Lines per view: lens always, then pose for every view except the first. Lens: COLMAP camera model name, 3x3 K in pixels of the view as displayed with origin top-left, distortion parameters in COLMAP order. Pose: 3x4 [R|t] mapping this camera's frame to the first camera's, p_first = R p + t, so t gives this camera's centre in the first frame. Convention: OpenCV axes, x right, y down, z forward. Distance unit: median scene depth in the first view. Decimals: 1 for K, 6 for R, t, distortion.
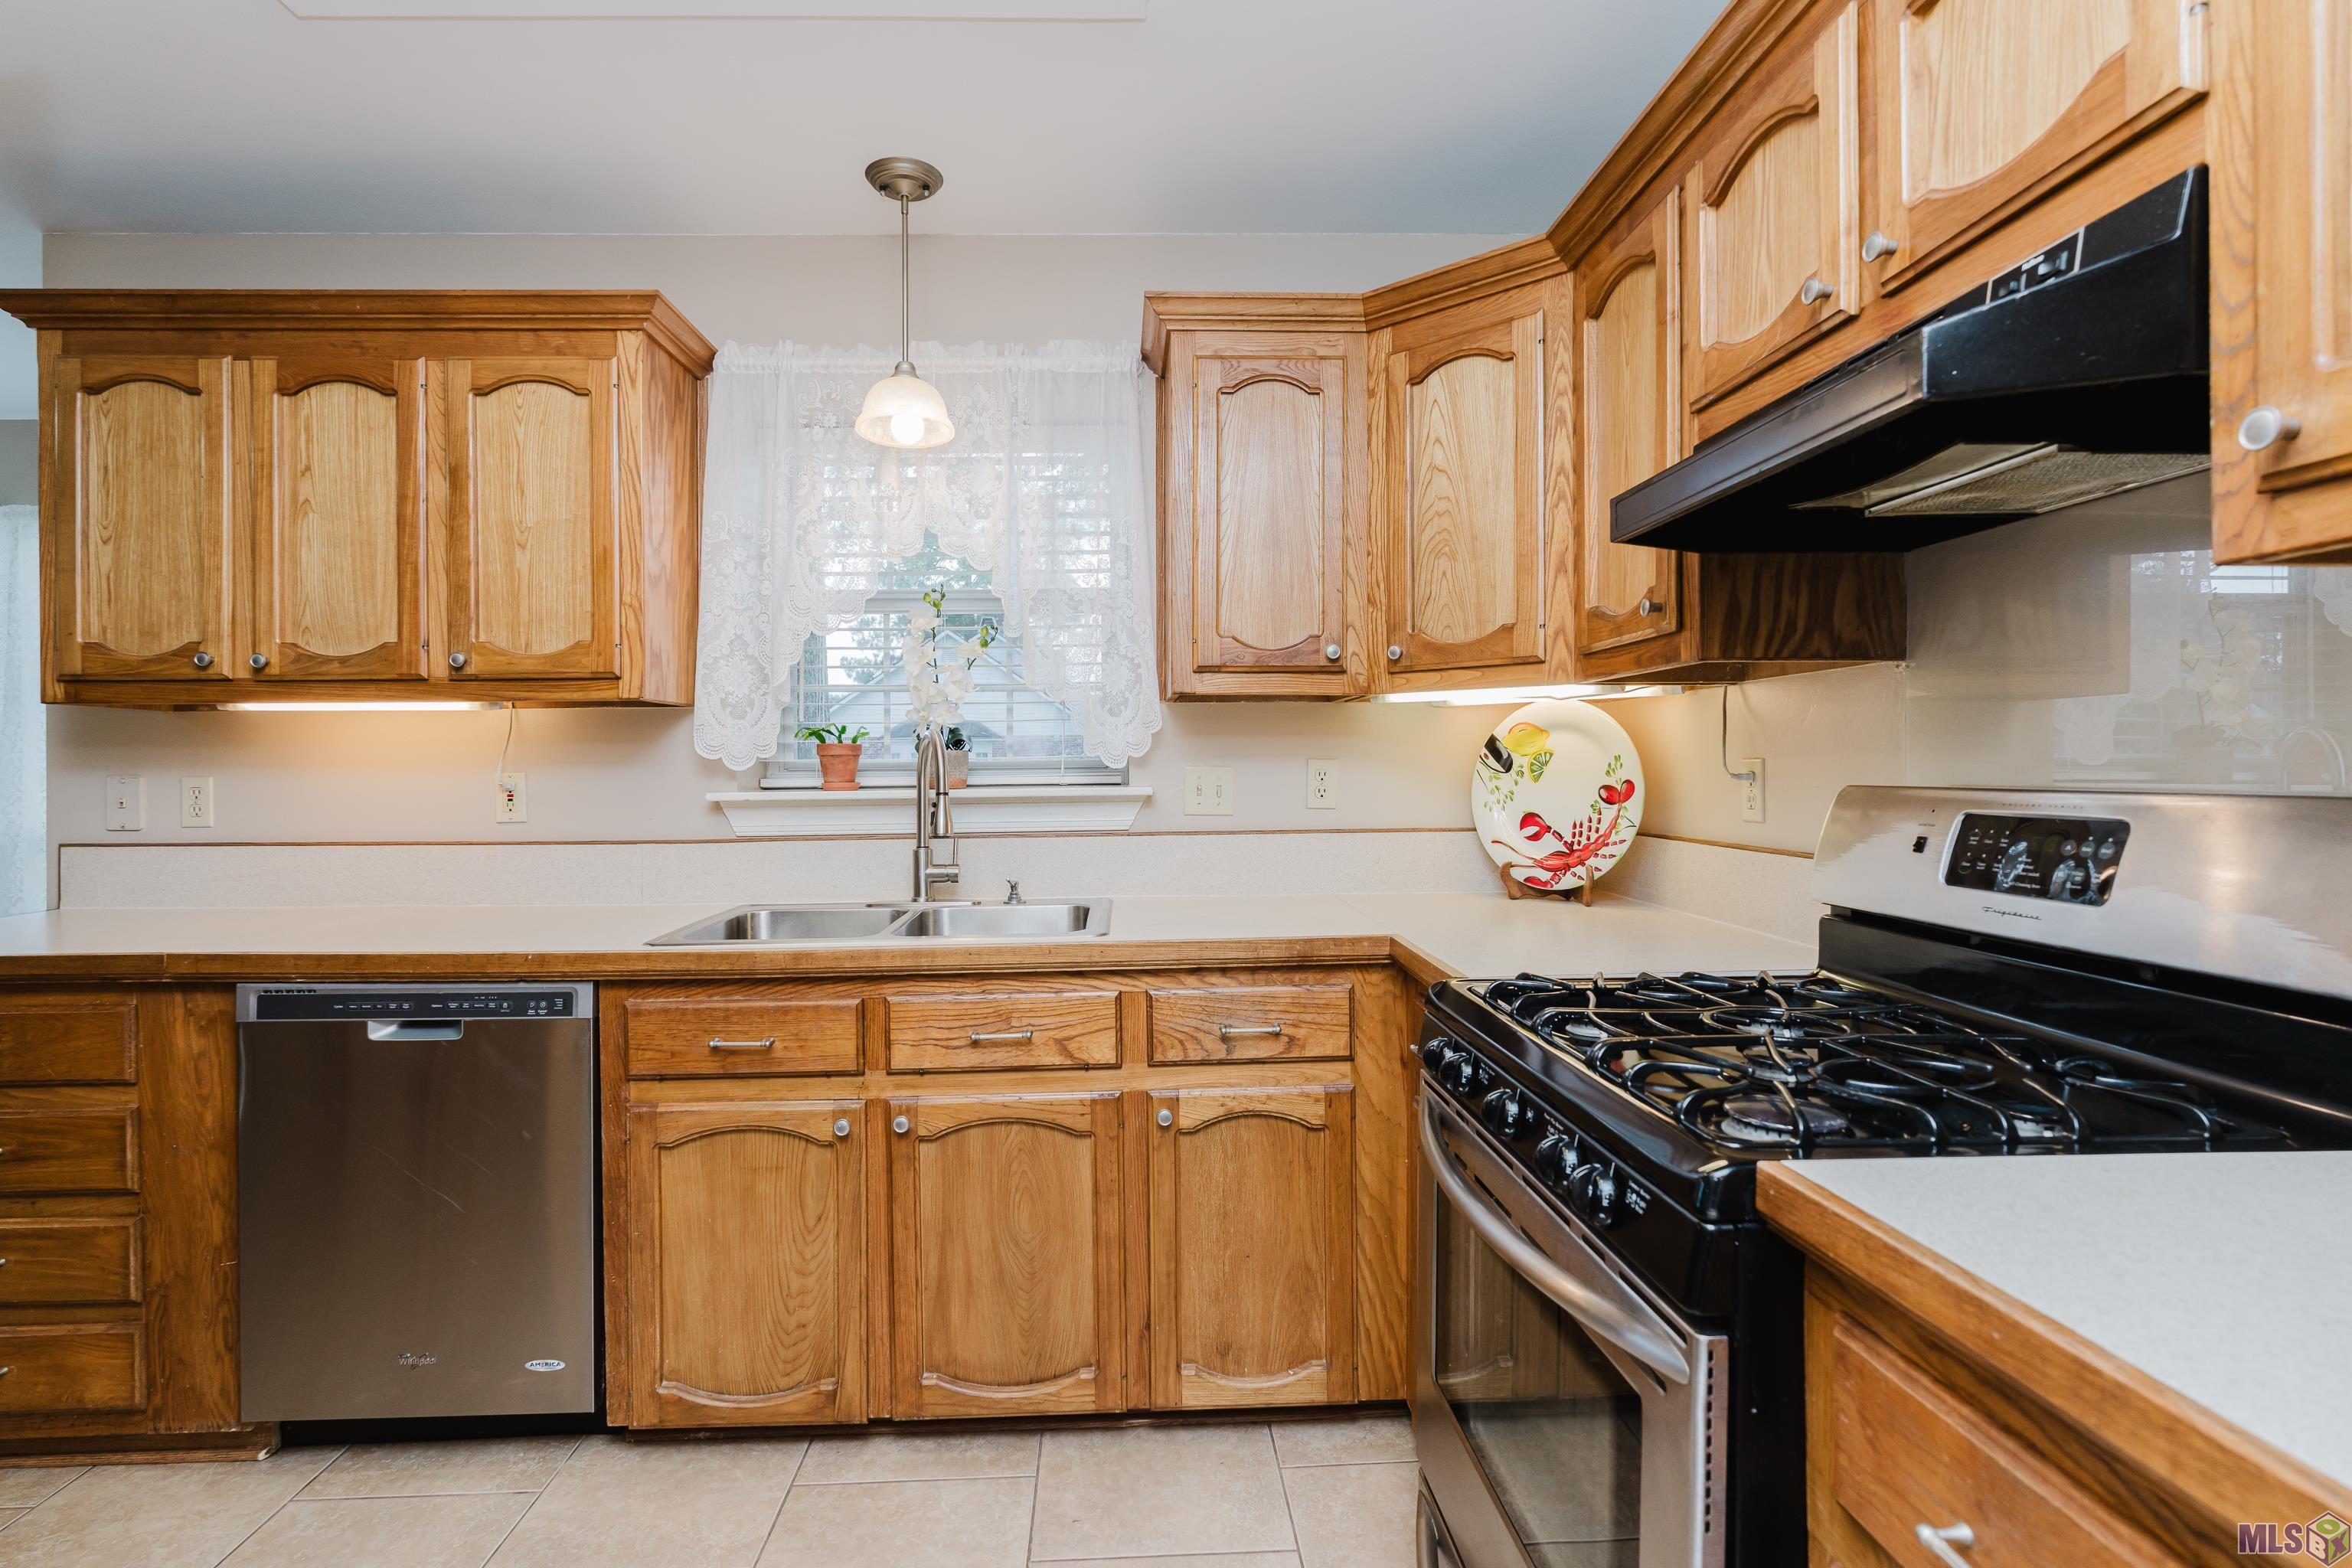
lens RADIAL K [[1062.3, 0, 1163.6], [0, 1062.3, 785.7], [0, 0, 1]] dist [-0.008731, 0.000152]
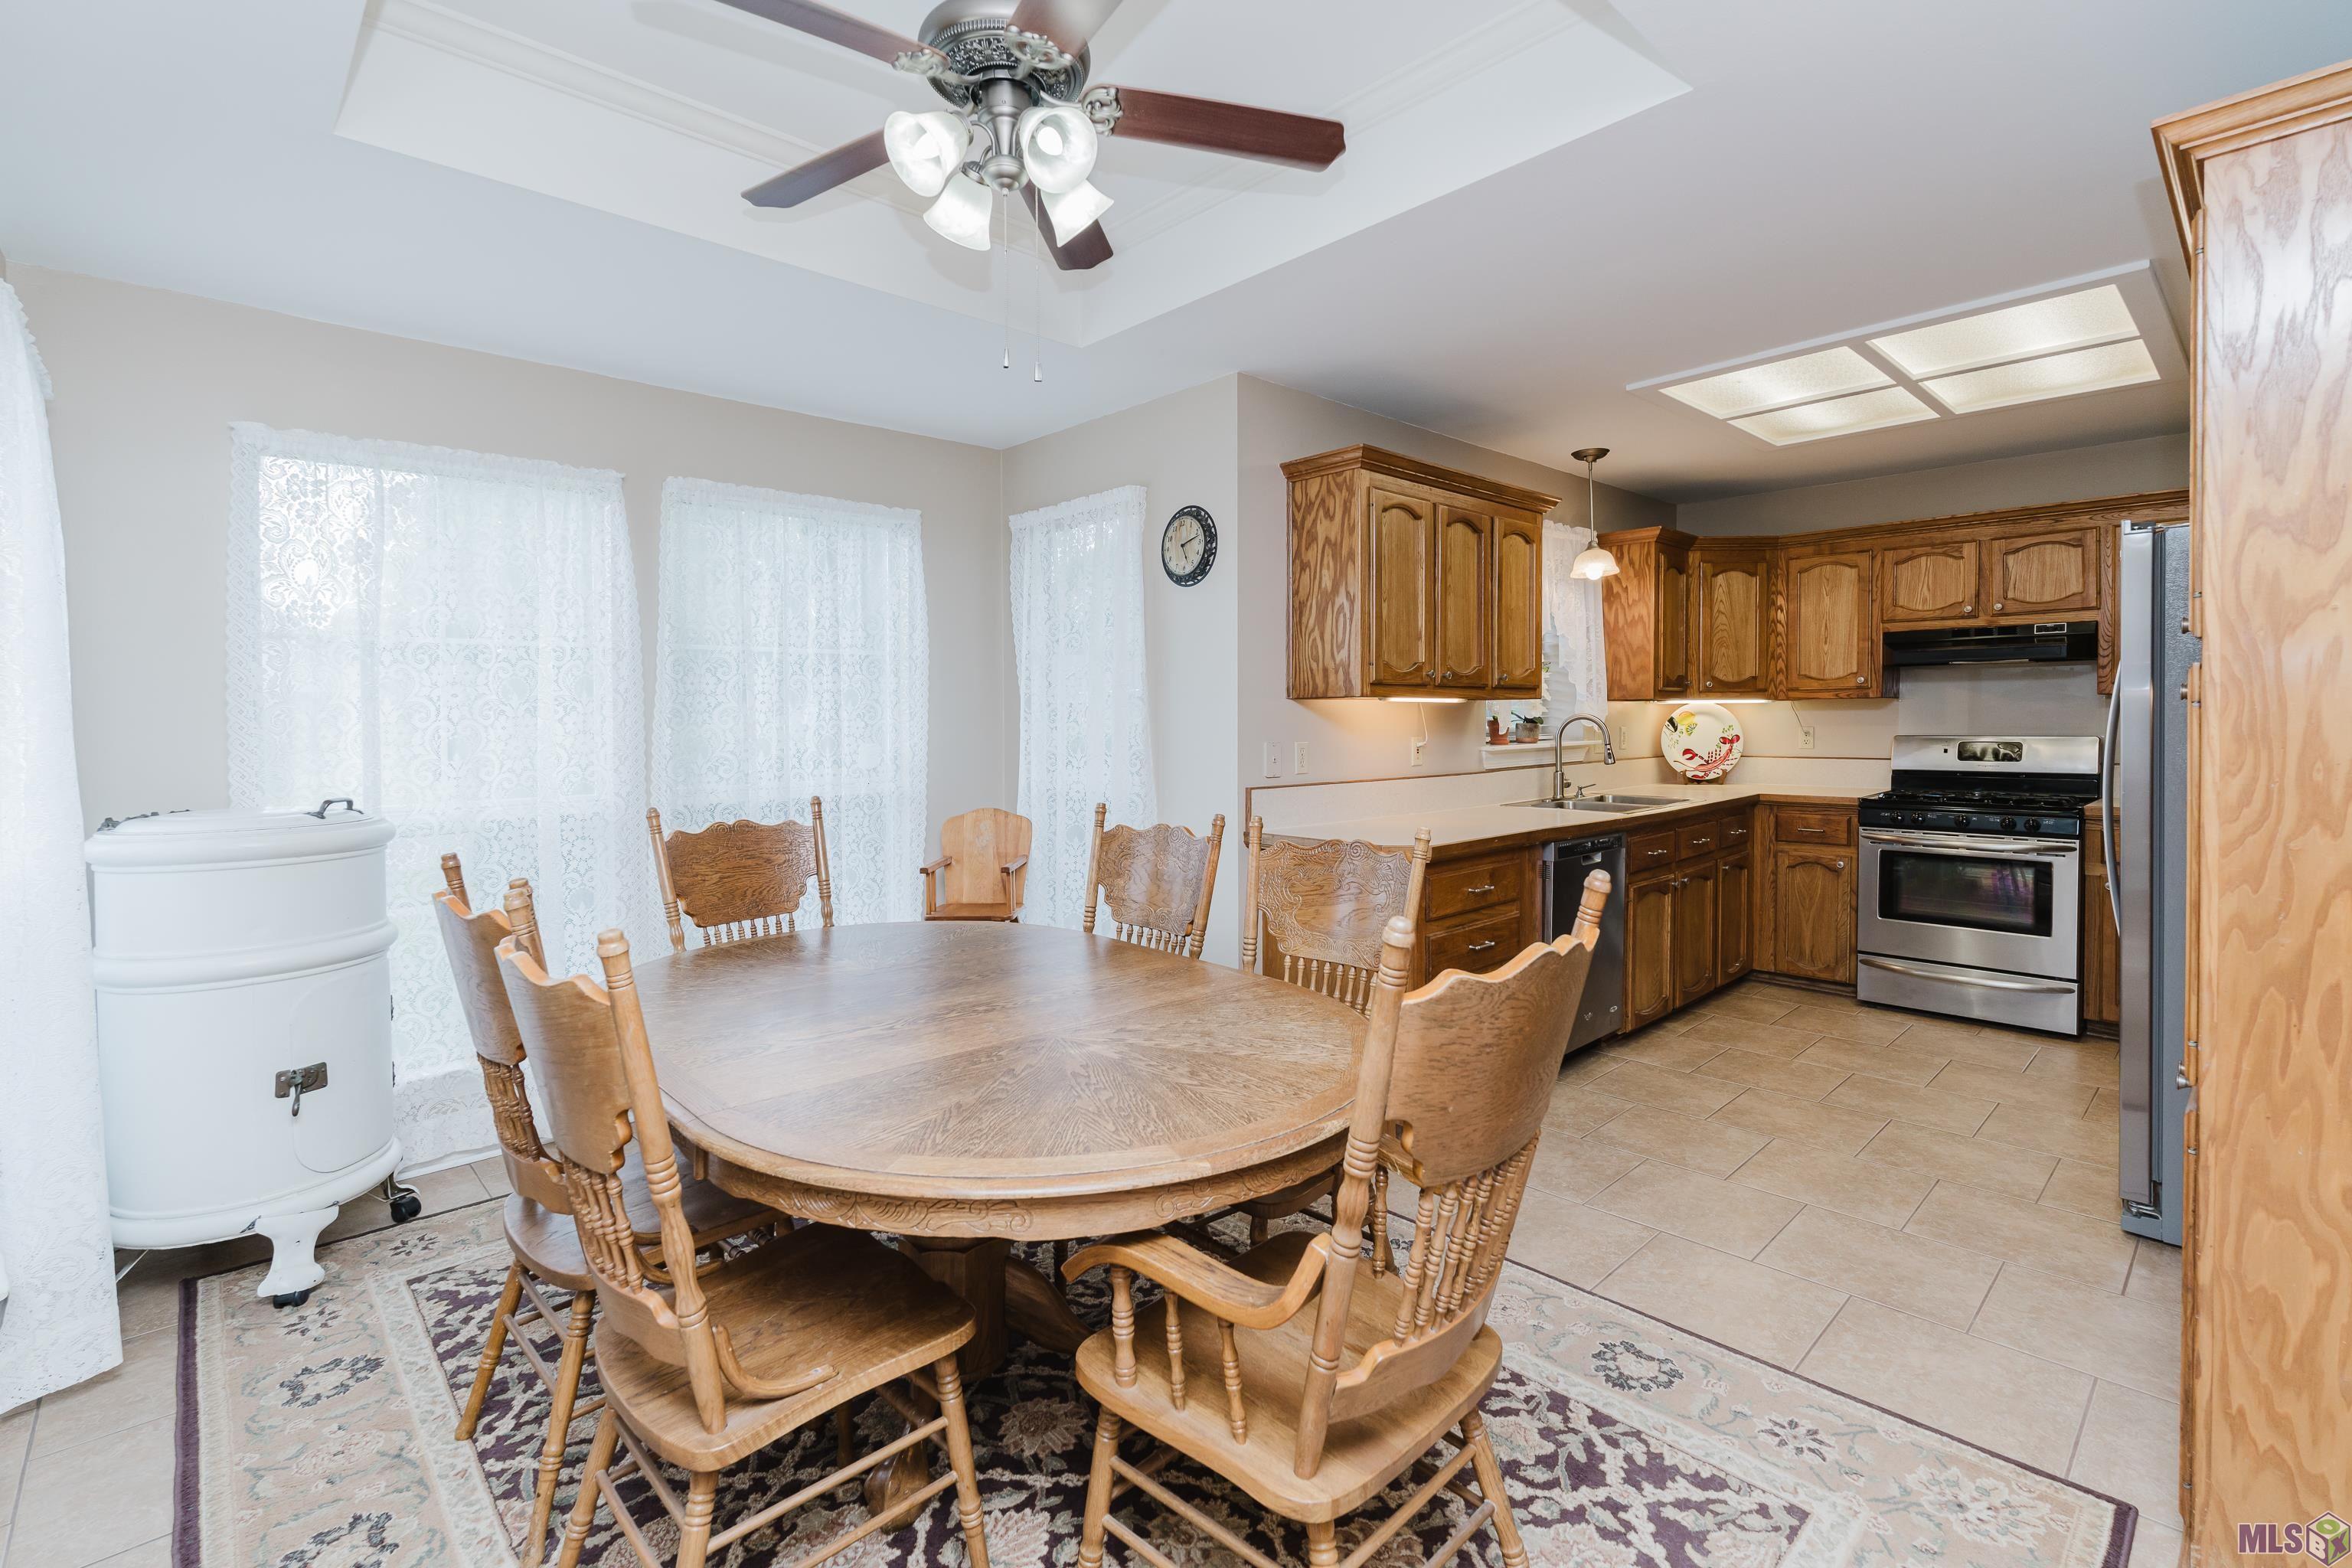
lens RADIAL K [[1062.3, 0, 1174.0], [0, 1062.3, 752.7], [0, 0, 1]] dist [-0.008731, 0.000152]
pose [[0.757330, -0.020825, 0.652700, -2.366964], [0.011993, 0.999766, 0.017982, -0.025192], [-0.652922, -0.005790, 0.757403, -0.062749]]
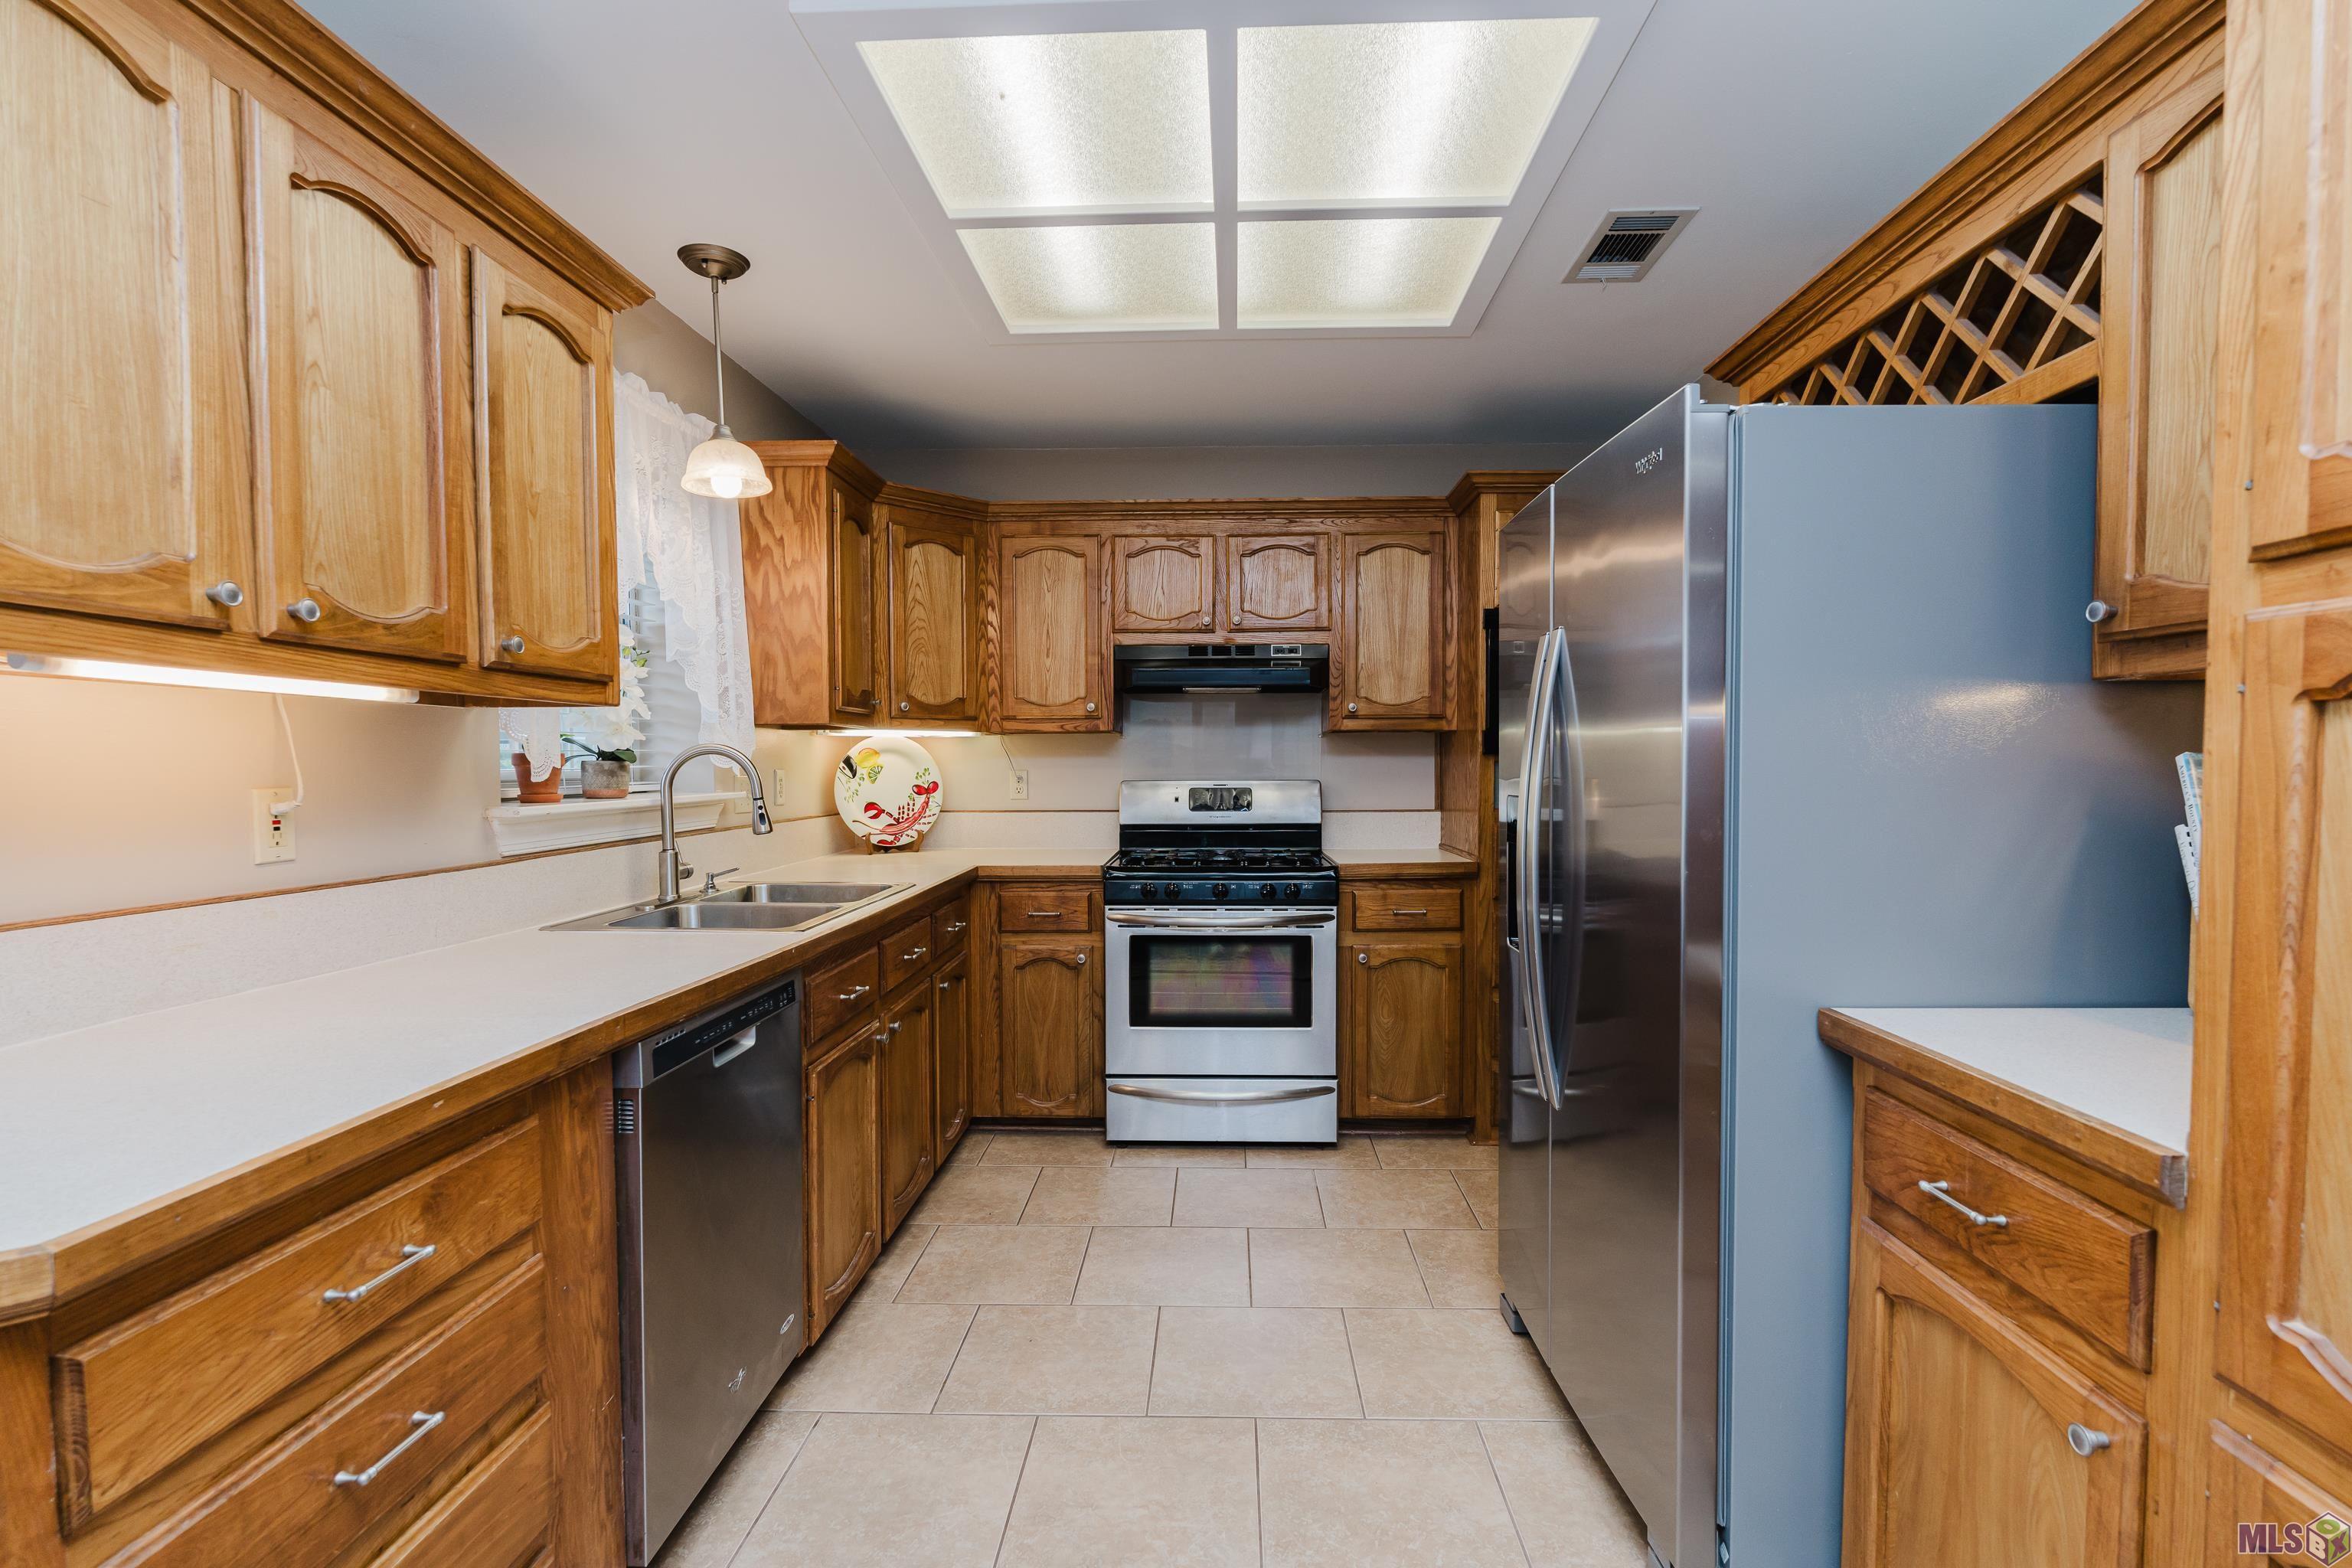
lens RADIAL K [[1062.3, 0, 1185.0], [0, 1062.3, 806.6], [0, 0, 1]] dist [-0.008731, 0.000152]
pose [[0.079800, -0.033564, 0.996246, -1.423728], [0.016325, 0.999343, 0.032361, -0.014947], [-0.996677, 0.013682, 0.080296, 0.430436]]
